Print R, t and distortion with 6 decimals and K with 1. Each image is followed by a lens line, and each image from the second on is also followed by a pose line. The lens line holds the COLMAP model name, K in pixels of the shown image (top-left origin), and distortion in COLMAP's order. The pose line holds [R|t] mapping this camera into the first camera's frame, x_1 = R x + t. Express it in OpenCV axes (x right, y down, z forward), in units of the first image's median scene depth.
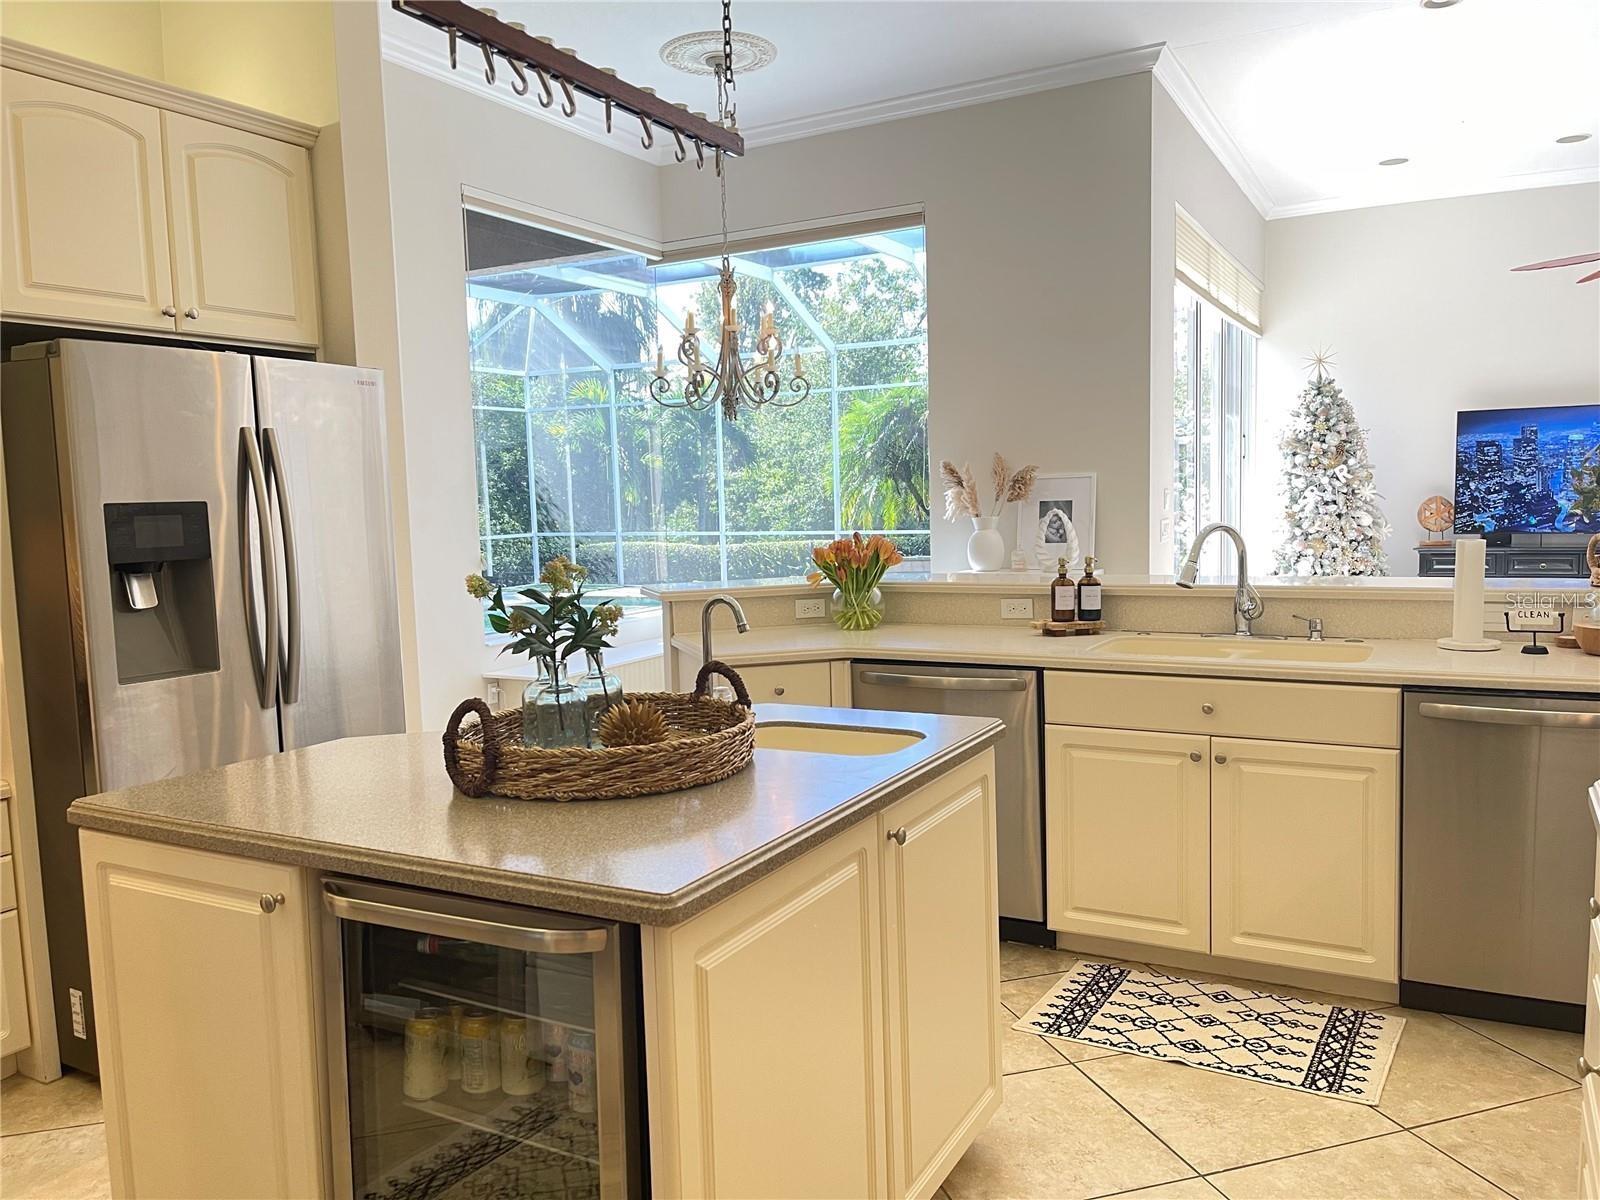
lens RADIAL K [[1199.1, 0, 798.3], [0, 1199.1, 600.2], [0, 0, 1]] dist [0.036085, -0.005104]
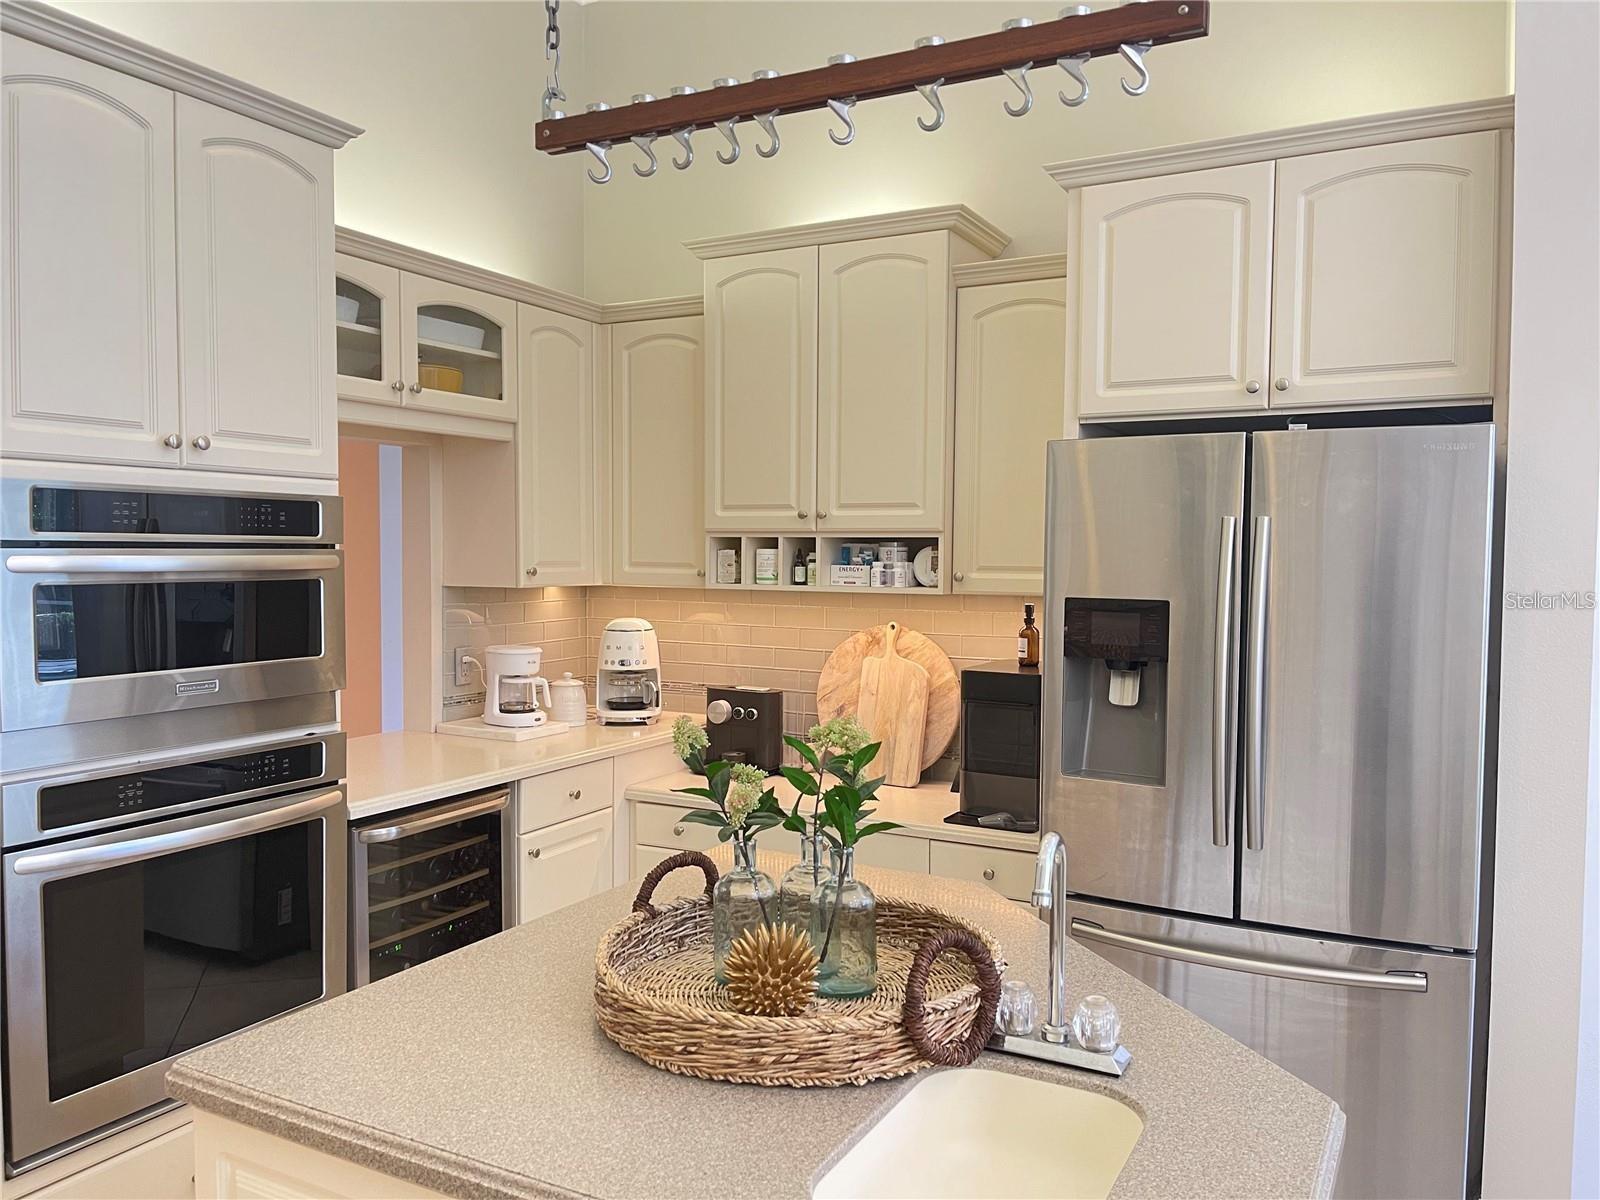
lens RADIAL K [[1199.1, 0, 800.6], [0, 1199.1, 603.0], [0, 0, 1]] dist [0.036085, -0.005104]
pose [[0.004224, 0.075490, -0.997138, 0.407014], [-0.096605, 0.992513, 0.074731, -0.118204], [0.995314, 0.096013, 0.011485, 0.699515]]
